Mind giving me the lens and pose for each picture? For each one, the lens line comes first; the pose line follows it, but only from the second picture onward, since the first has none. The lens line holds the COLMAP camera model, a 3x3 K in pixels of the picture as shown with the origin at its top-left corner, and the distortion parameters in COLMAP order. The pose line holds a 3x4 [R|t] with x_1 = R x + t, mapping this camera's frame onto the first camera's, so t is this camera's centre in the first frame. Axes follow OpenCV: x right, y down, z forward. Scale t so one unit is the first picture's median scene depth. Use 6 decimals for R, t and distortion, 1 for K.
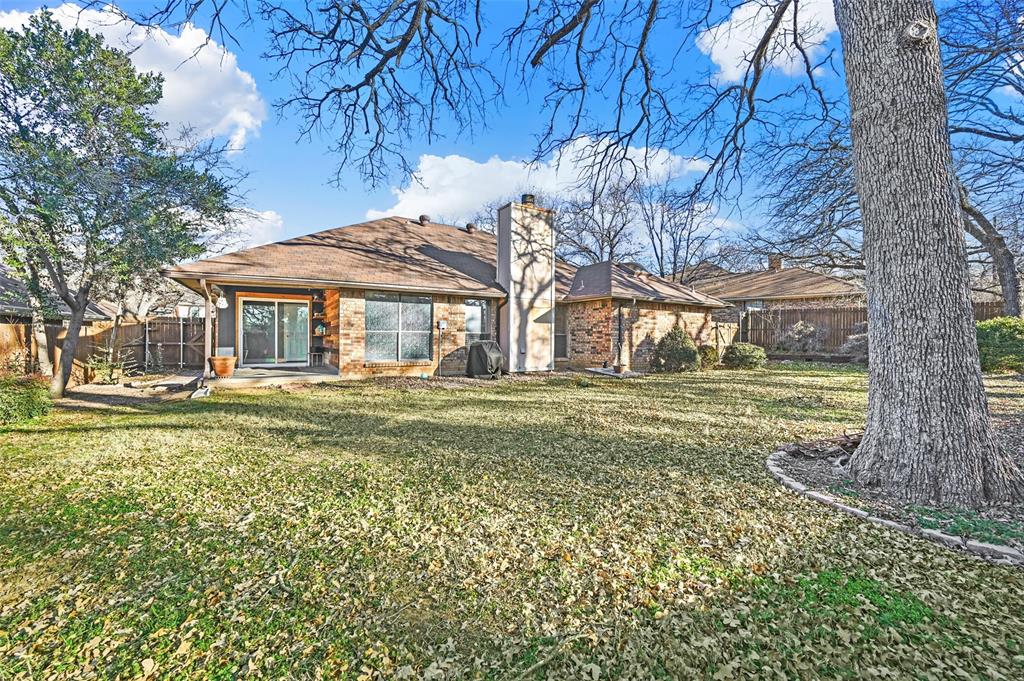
lens RADIAL K [[402.1, 0, 510.9], [0, 402.1, 340.9], [0, 0, 1]] dist [-0.002393, -0.000174]
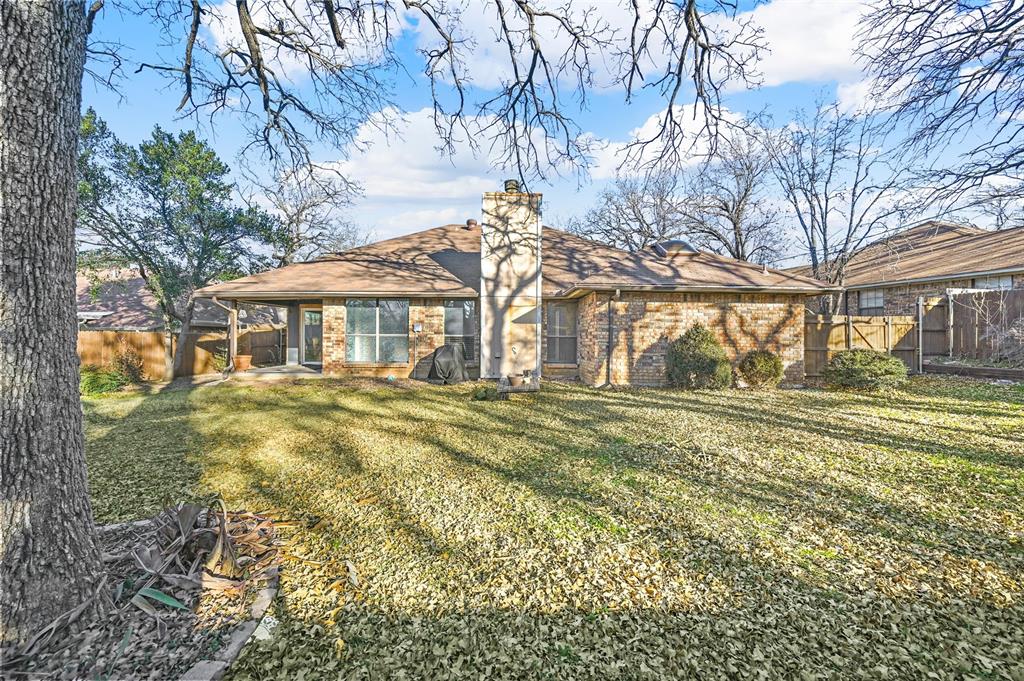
lens RADIAL K [[402.1, 0, 511.8], [0, 402.1, 339.5], [0, 0, 1]] dist [-0.002393, -0.000174]
pose [[0.866954, -0.001899, -0.498384, 0.499315], [-0.002382, 0.999966, -0.007954, -0.002480], [0.498382, 0.008083, 0.866920, 0.232681]]
